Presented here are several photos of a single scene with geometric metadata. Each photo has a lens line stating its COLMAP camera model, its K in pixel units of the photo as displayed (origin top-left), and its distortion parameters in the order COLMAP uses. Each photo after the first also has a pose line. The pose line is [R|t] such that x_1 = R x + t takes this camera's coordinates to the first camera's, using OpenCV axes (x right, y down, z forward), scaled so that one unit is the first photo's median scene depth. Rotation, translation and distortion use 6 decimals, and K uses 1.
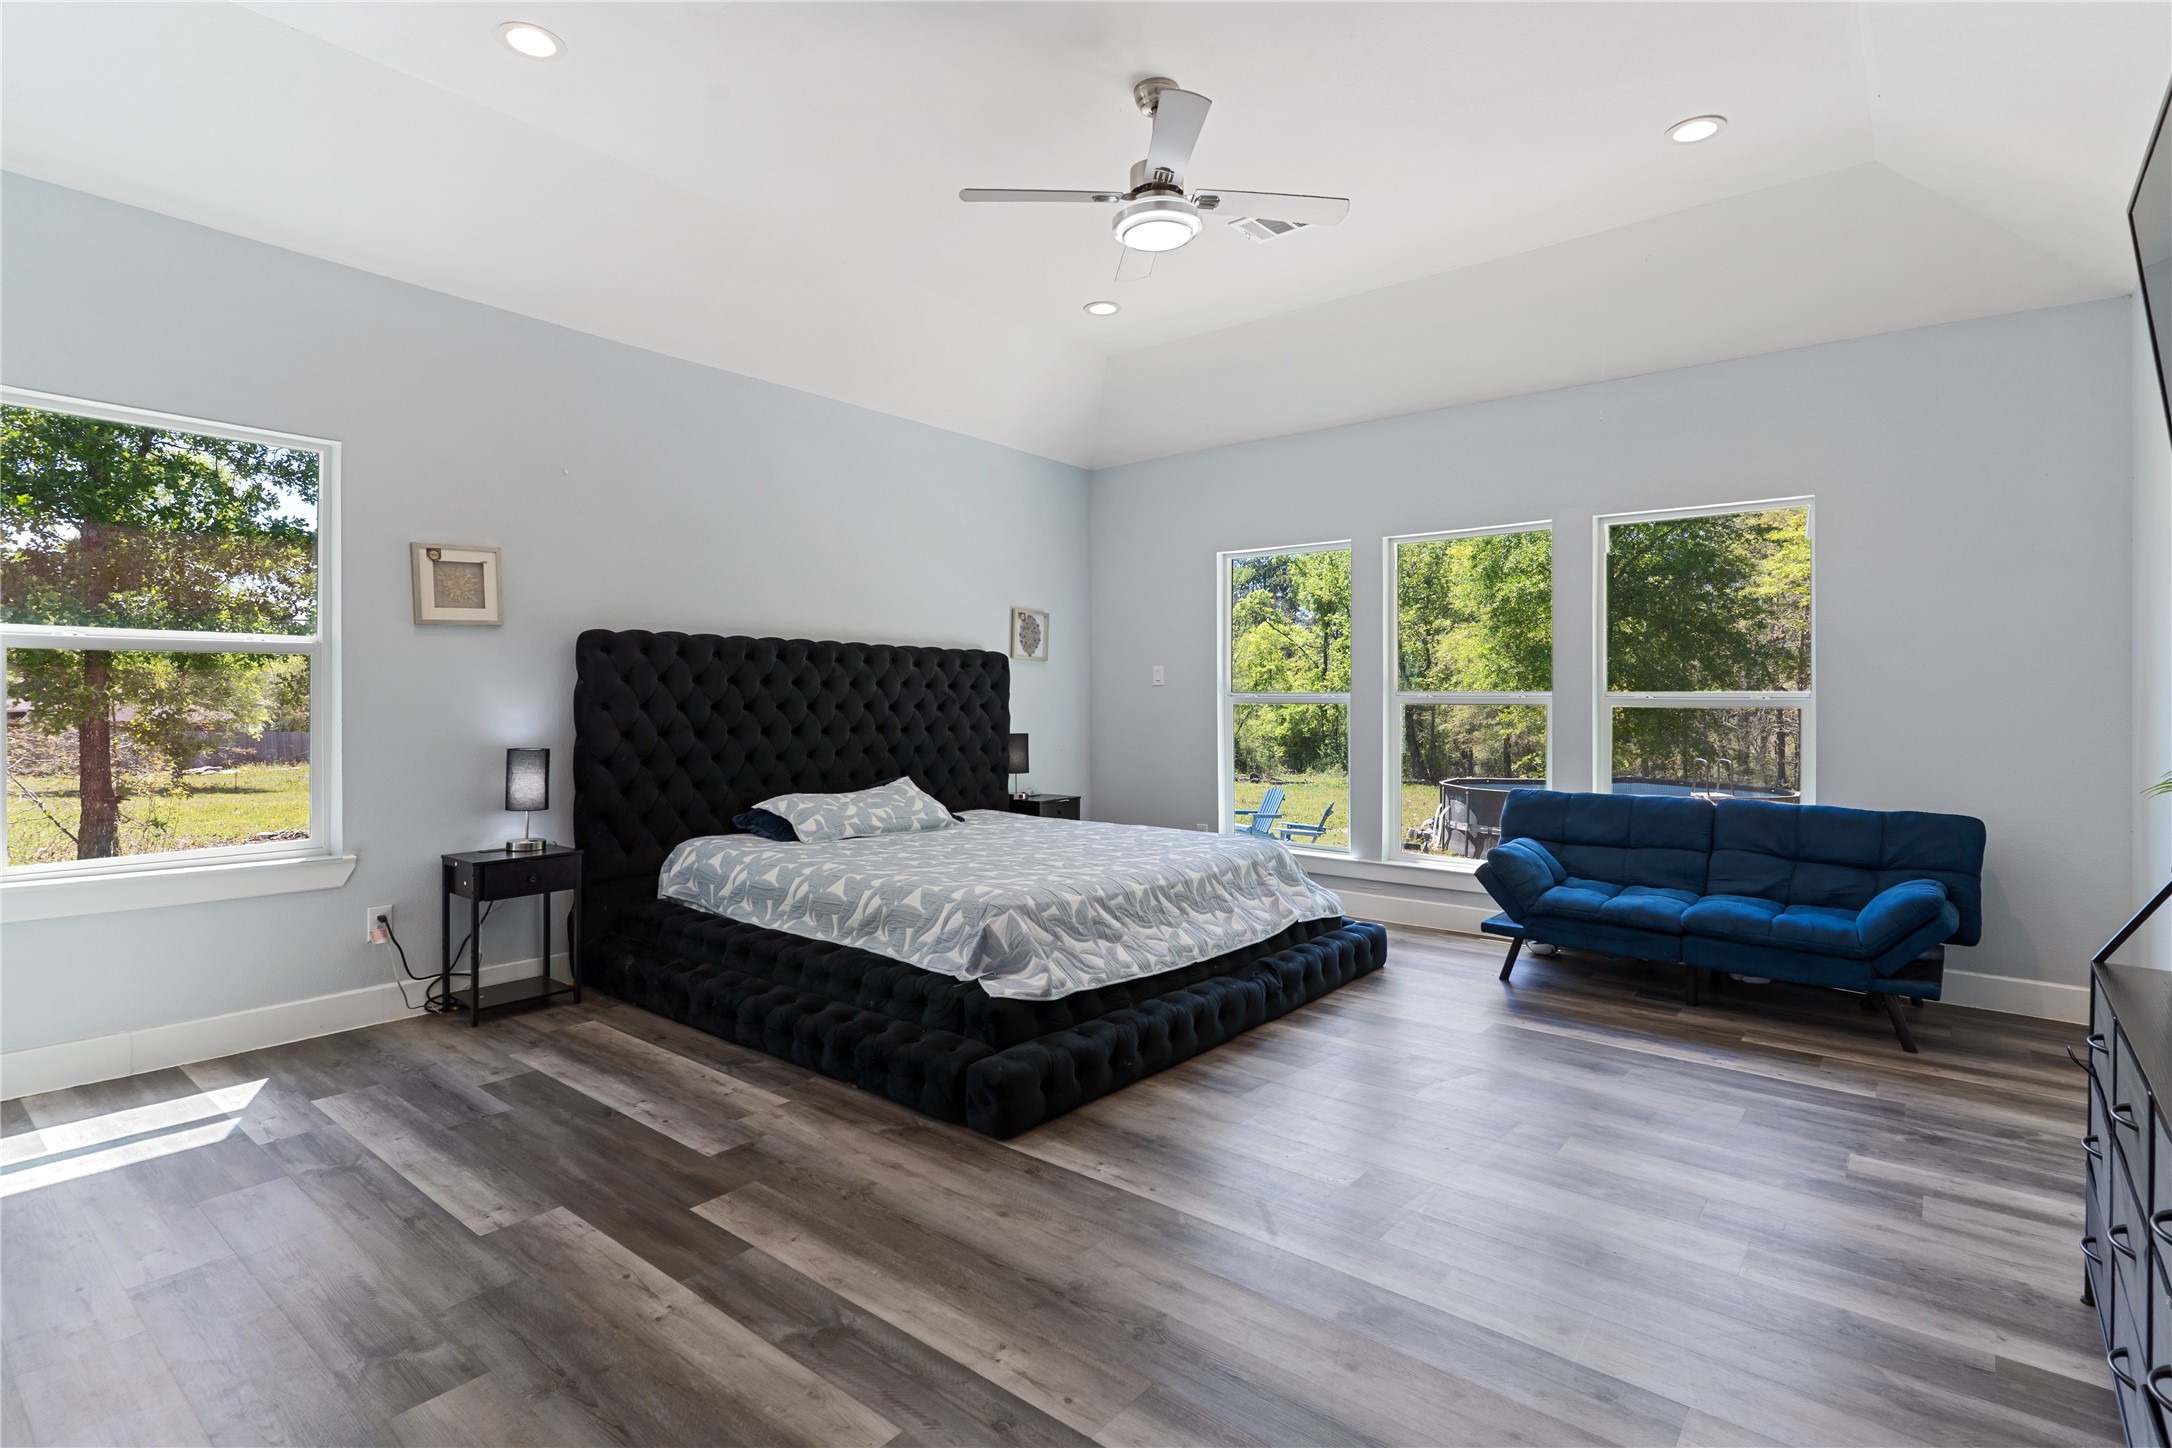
lens RADIAL K [[1035.2, 0, 1098.7], [0, 1035.2, 709.3], [0, 0, 1]] dist [-0.000009, 0.001748]
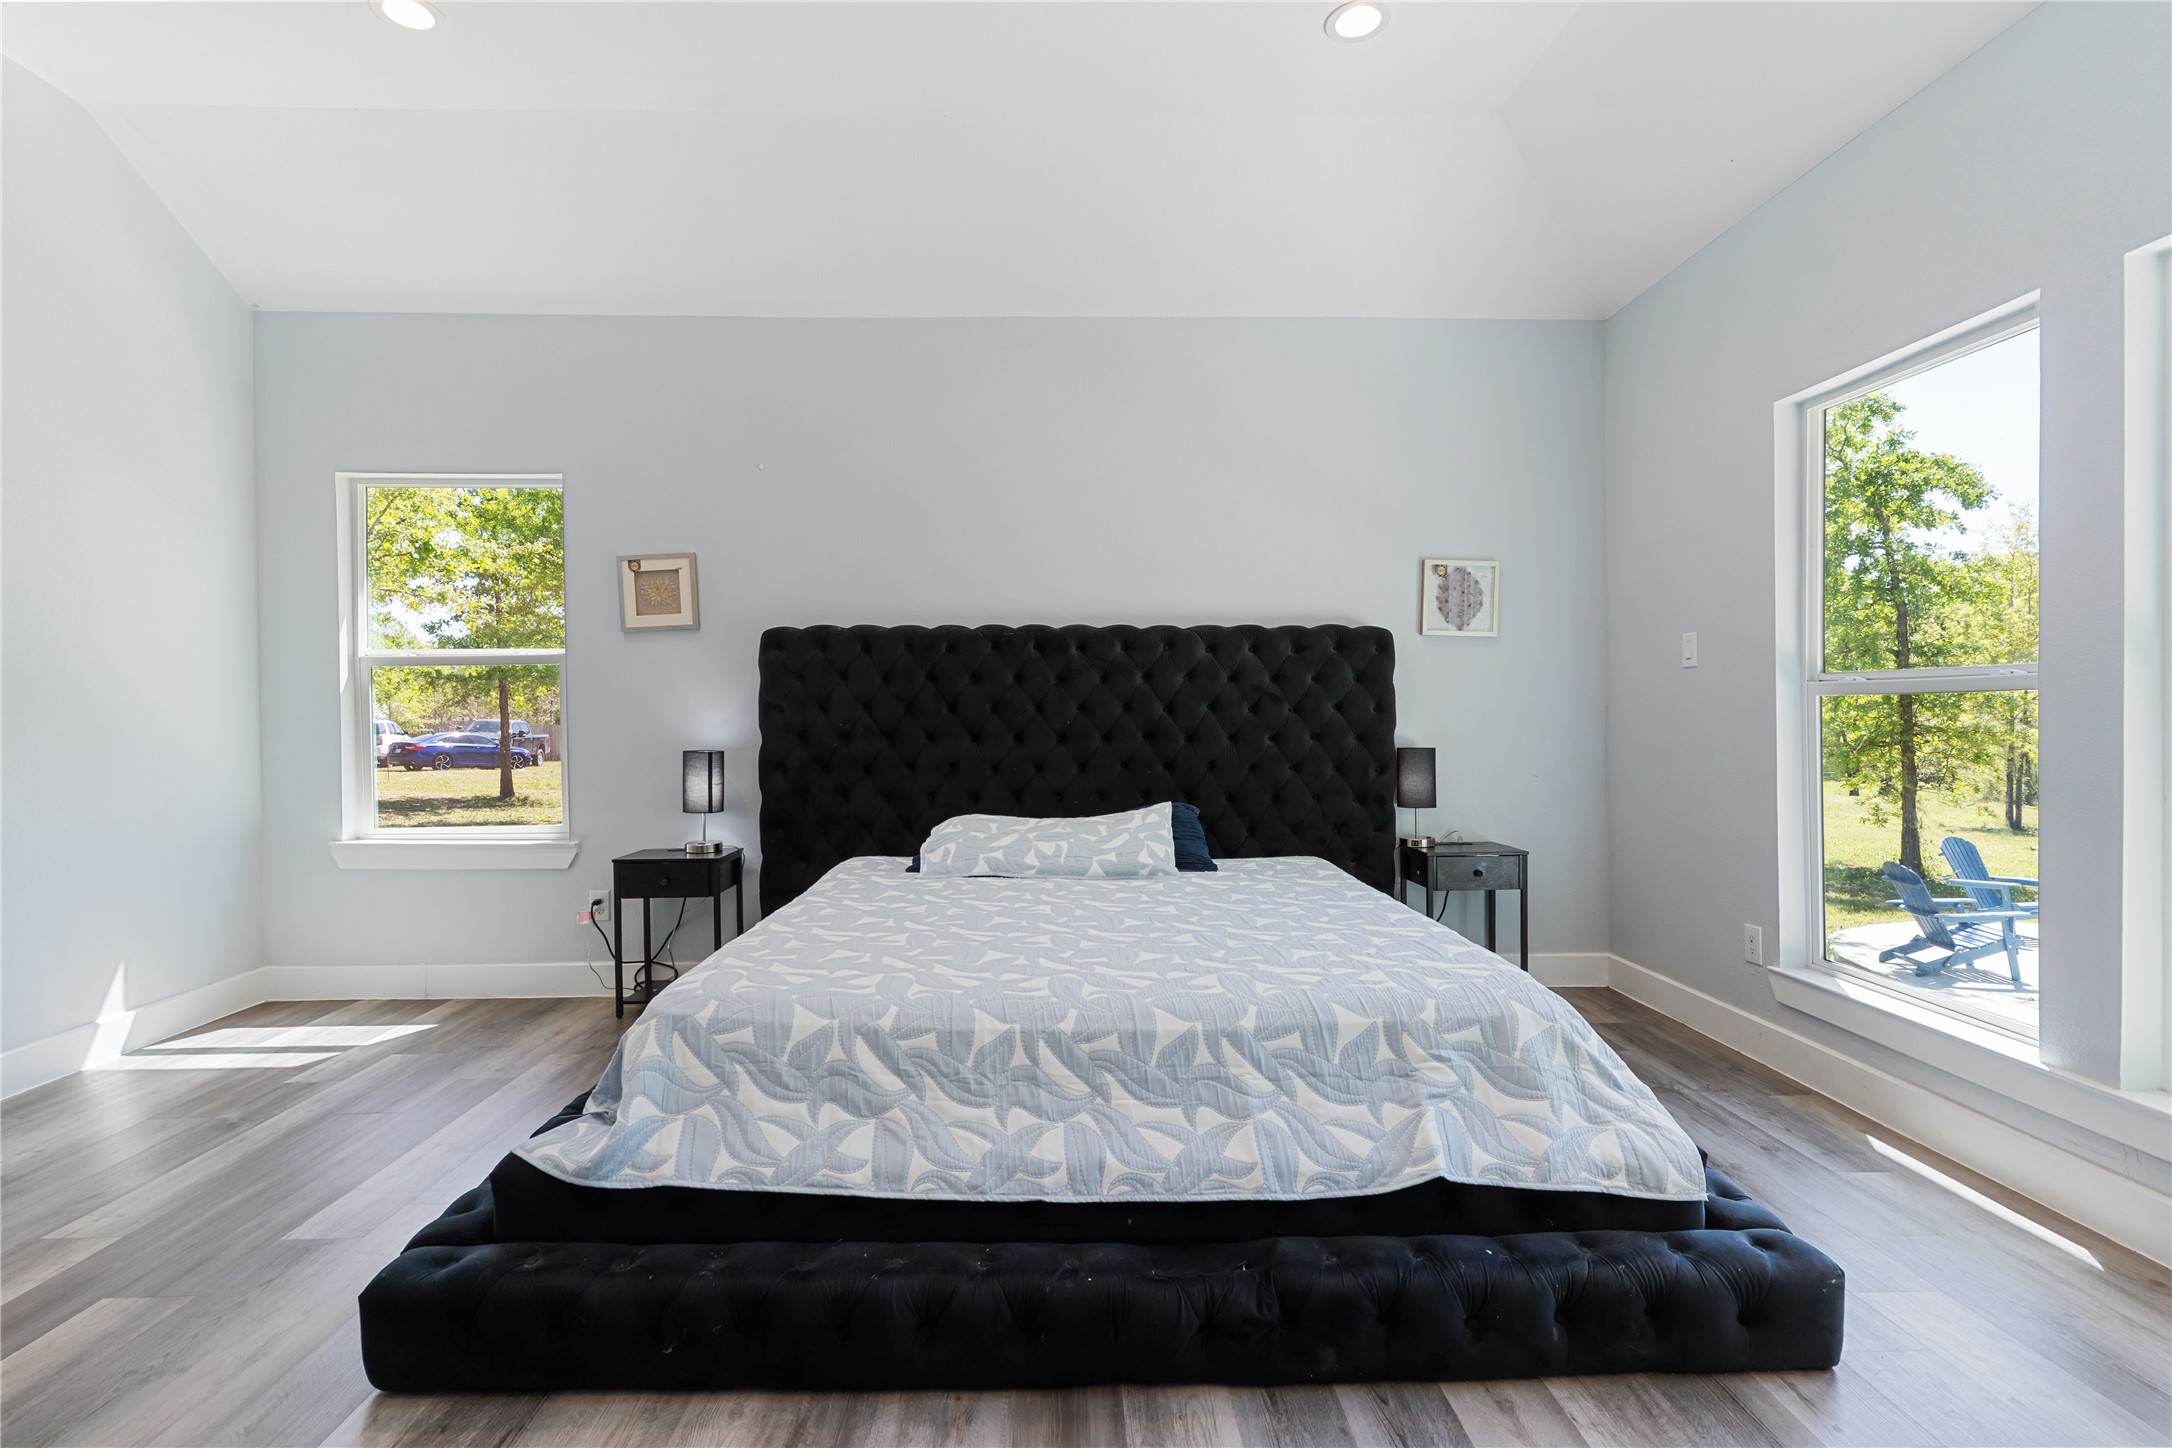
lens RADIAL K [[1035.2, 0, 1078.9], [0, 1035.2, 732.6], [0, 0, 1]] dist [-0.000009, 0.001748]
pose [[0.647704, 0.006337, -0.761865, 0.448399], [0.000600, 0.999961, 0.008827, 0.012180], [0.761892, -0.006175, 0.647675, 0.636032]]
